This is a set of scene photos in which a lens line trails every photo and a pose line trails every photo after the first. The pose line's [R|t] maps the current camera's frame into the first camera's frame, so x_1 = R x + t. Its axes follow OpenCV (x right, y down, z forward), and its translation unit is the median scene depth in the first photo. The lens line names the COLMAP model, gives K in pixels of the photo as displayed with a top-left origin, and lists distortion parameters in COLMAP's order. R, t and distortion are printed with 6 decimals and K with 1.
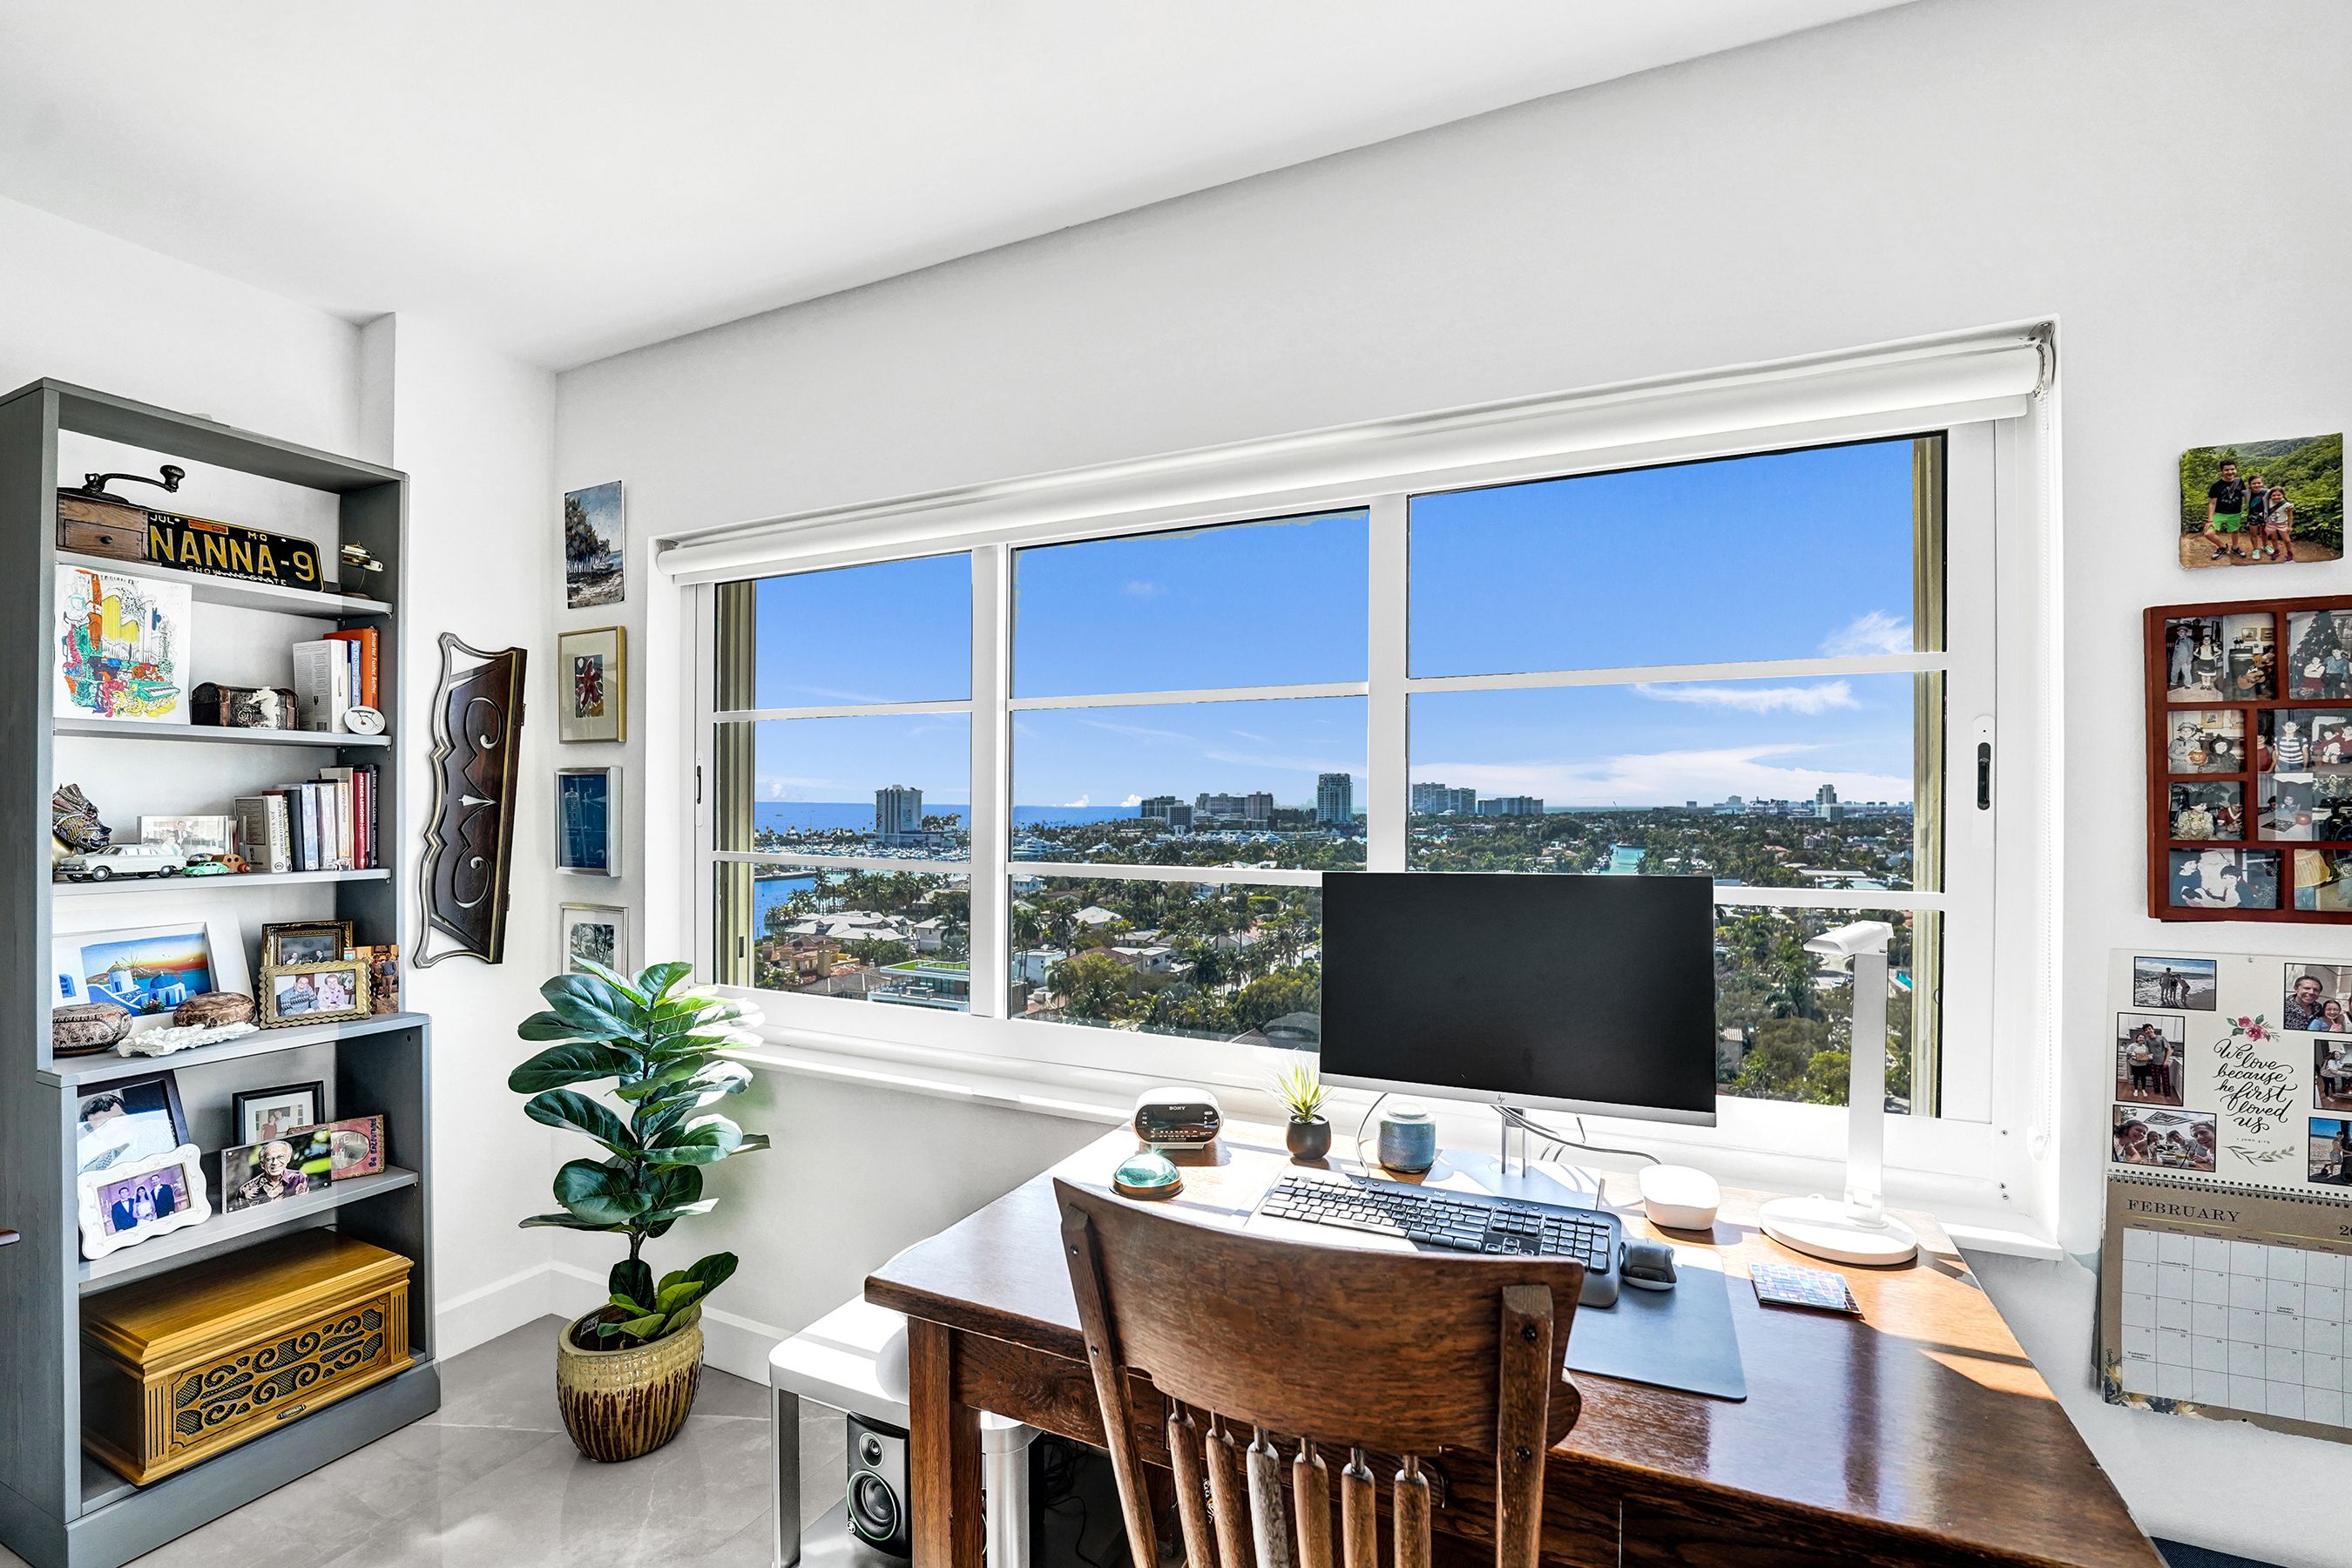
lens RADIAL K [[1026.9, 0, 1175.1], [0, 1026.9, 812.9], [0, 0, 1]] dist [-0.035062, 0.005921]
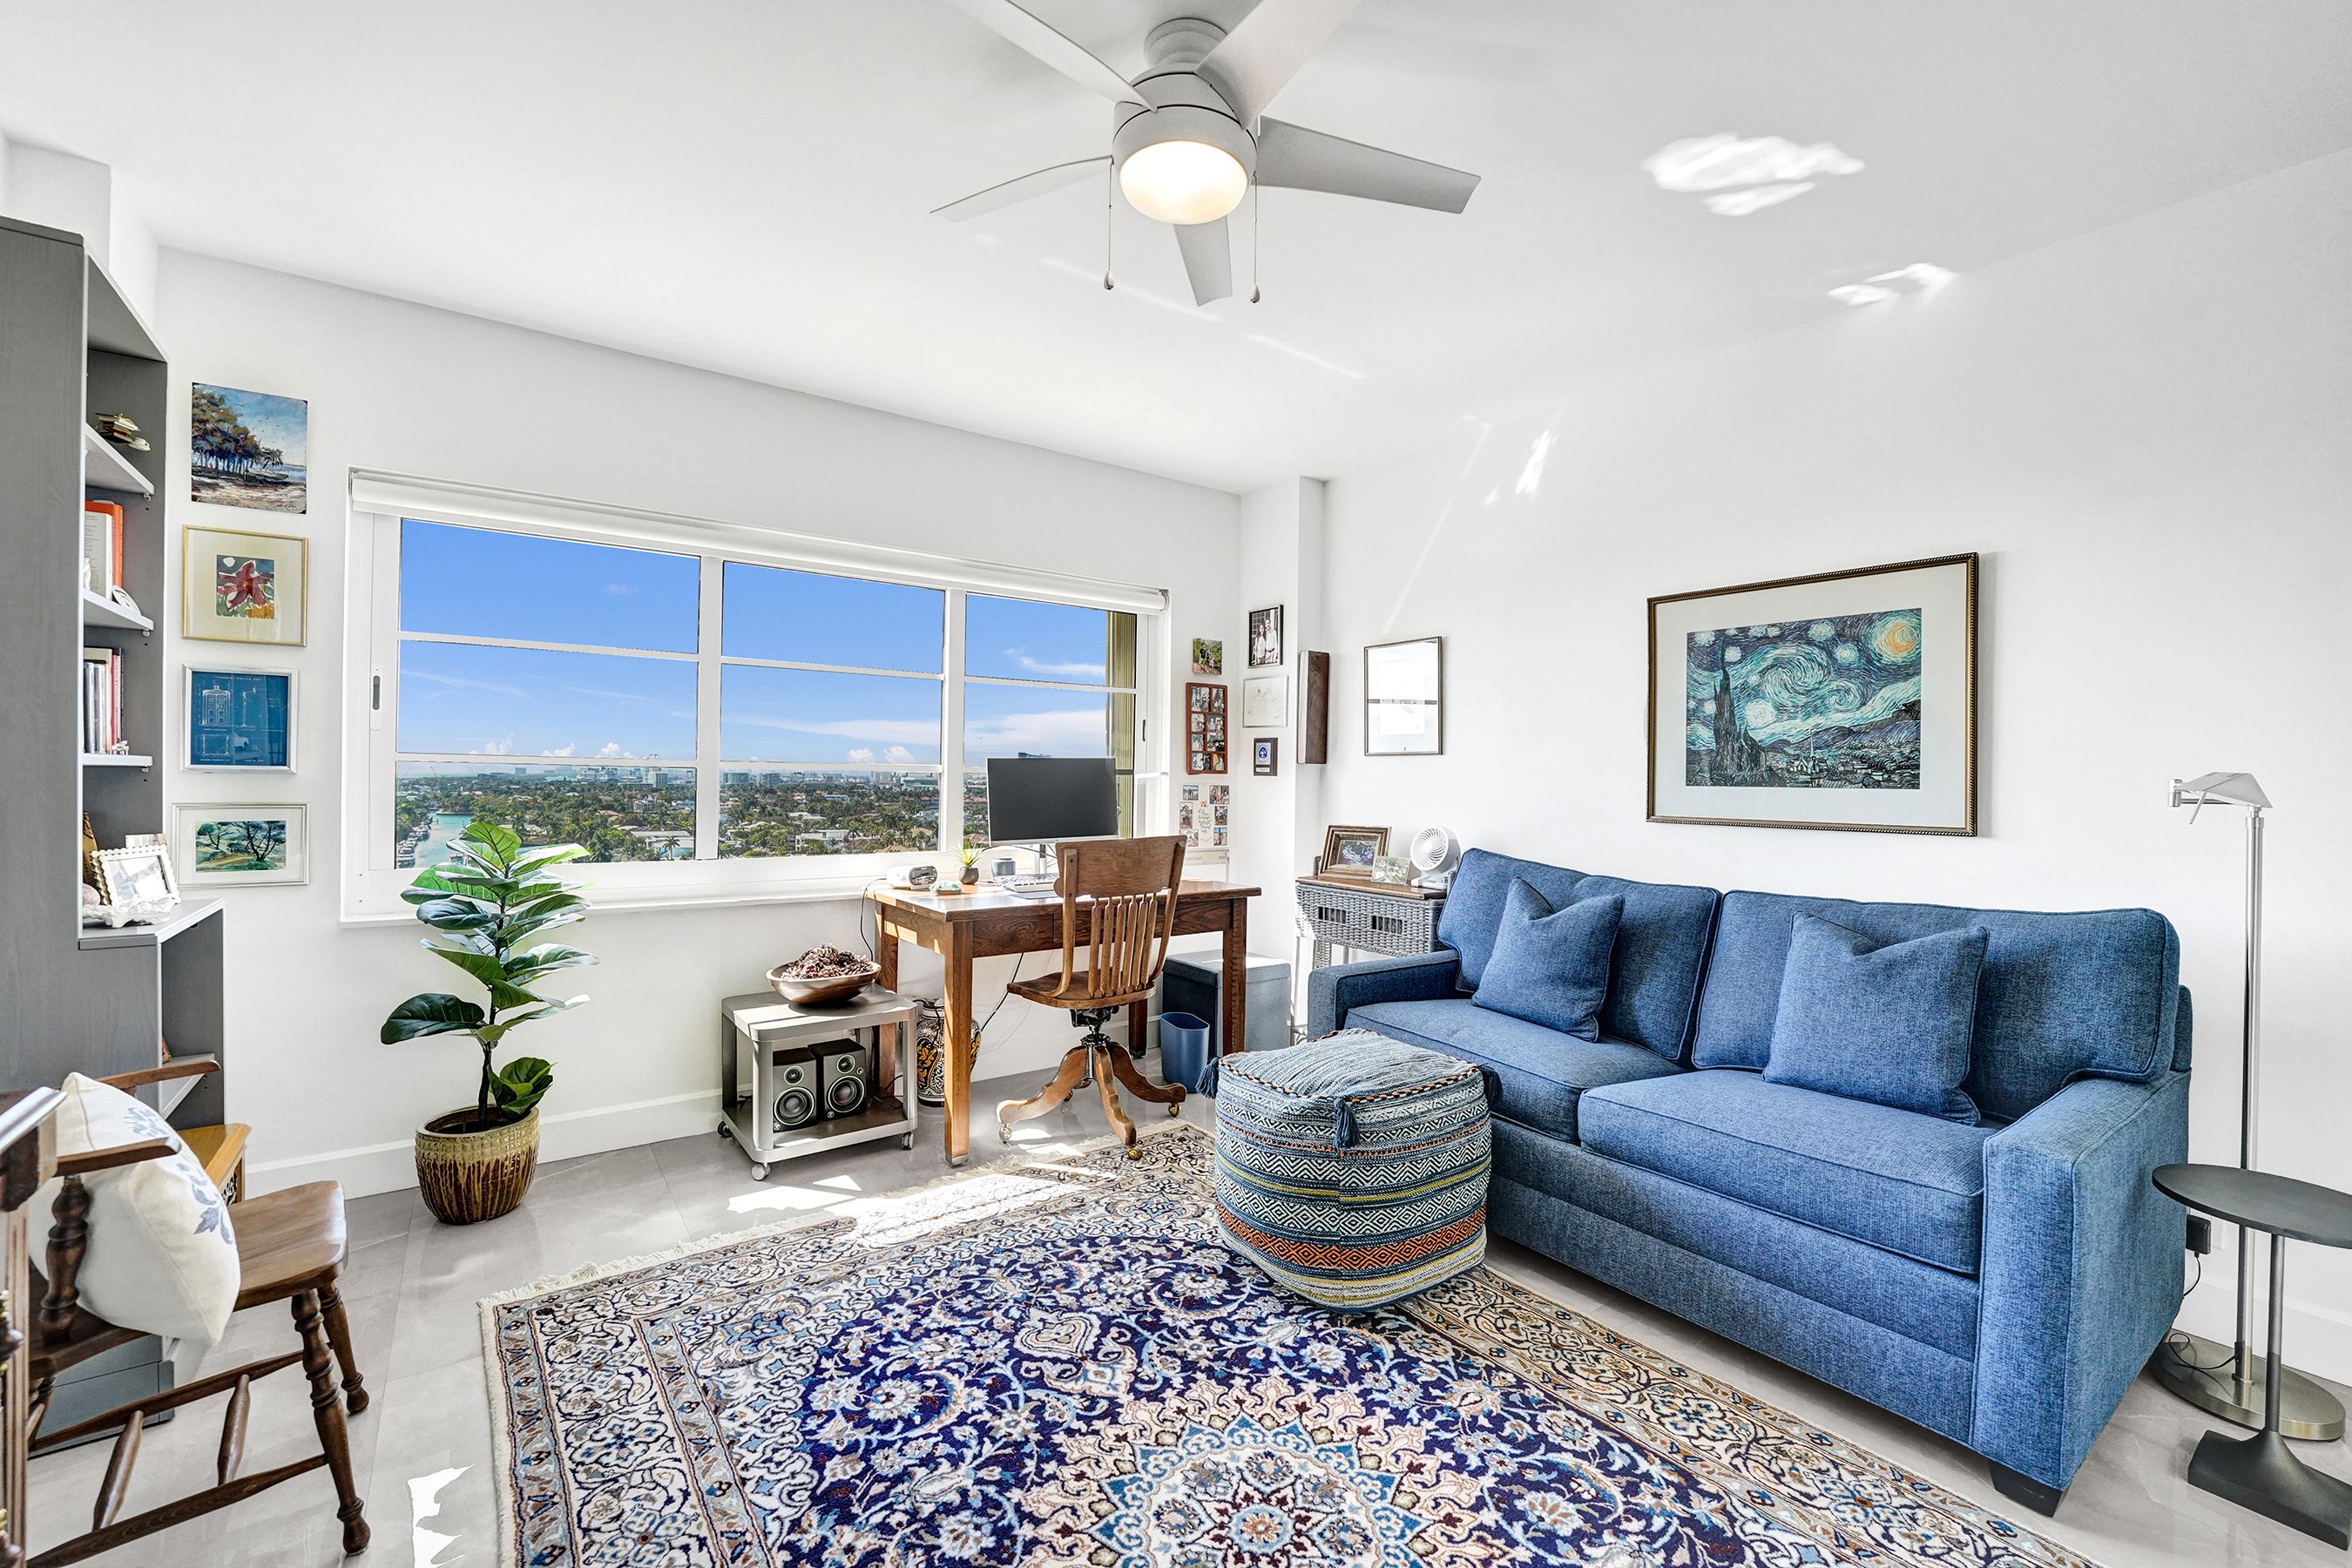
lens RADIAL K [[963.1, 0, 1176.0], [0, 963.1, 784.0], [0, 0, 1]] dist [-0.031838, 0.004107]
pose [[0.477266, -0.000049, 0.878759, -1.328065], [-0.004007, 0.999989, 0.002231, 0.092175], [-0.878750, -0.004586, 0.477261, -0.368737]]
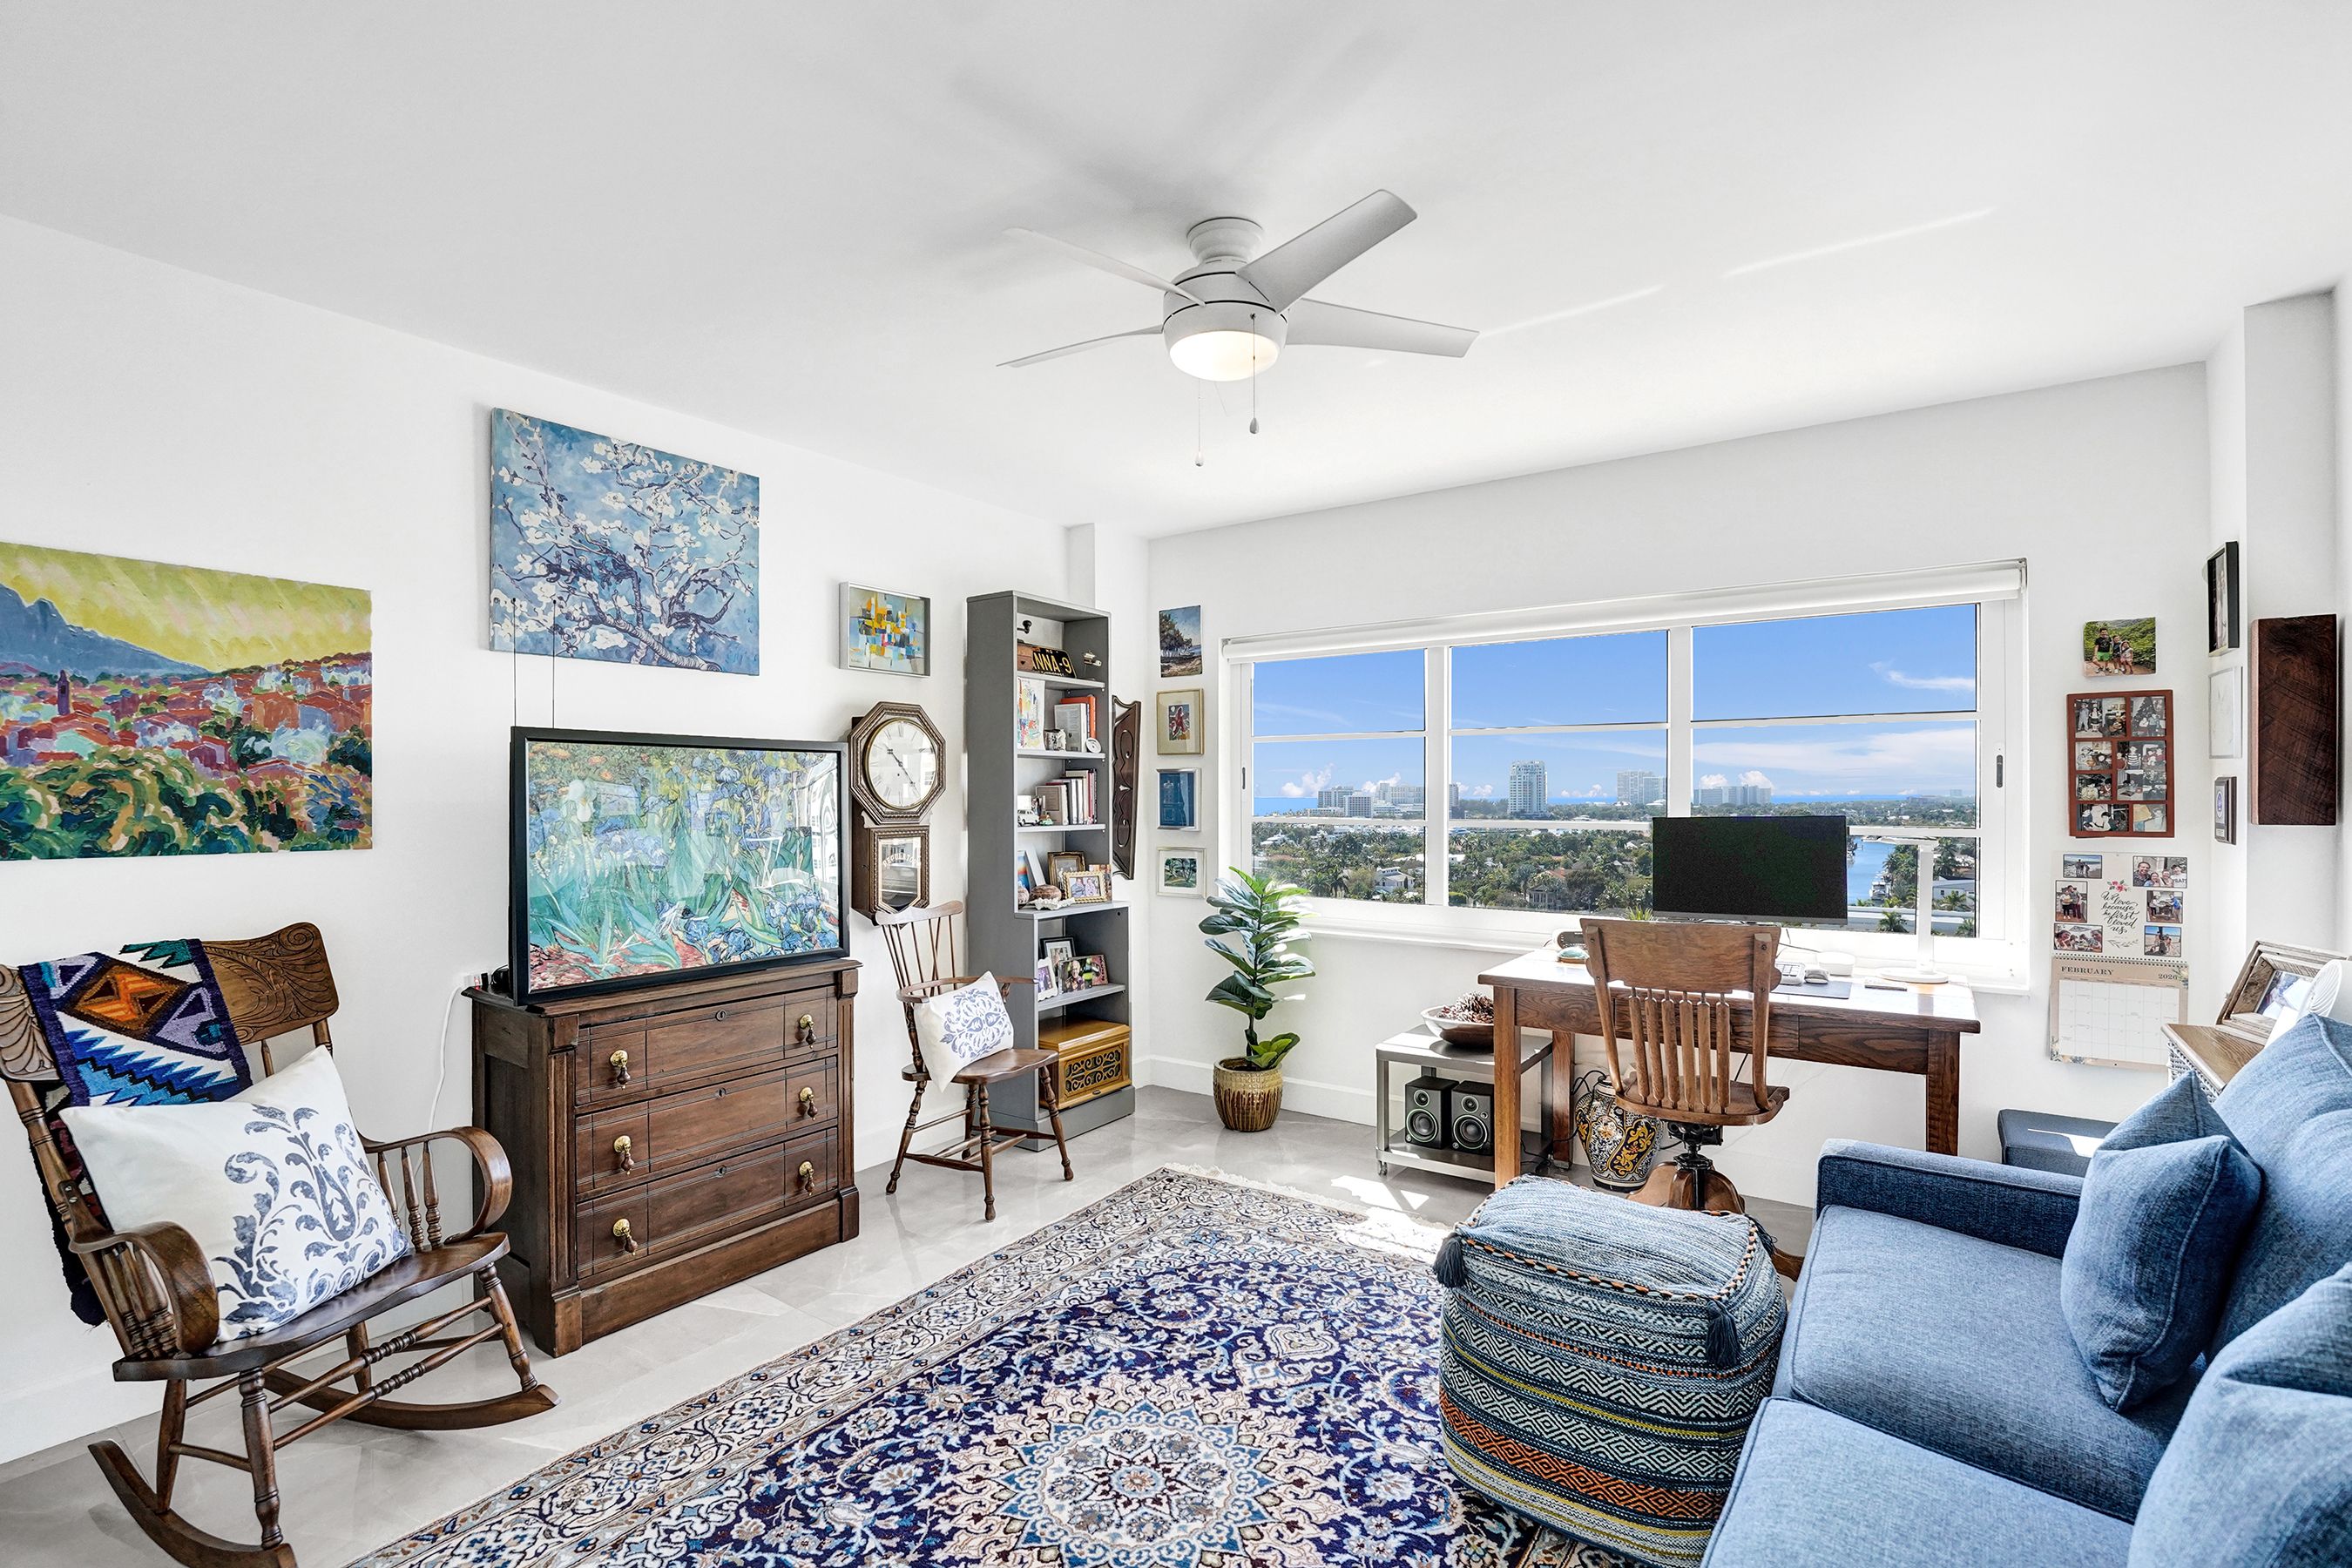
lens RADIAL K [[1055.3, 0, 1154.2], [0, 1055.3, 800.6], [0, 0, 1]] dist [-0.022175, -0.000530]
pose [[0.982598, -0.002183, -0.185734, -0.391744], [0.001661, 0.999994, -0.002969, 0.021080], [0.185740, 0.002609, 0.982596, -1.102338]]
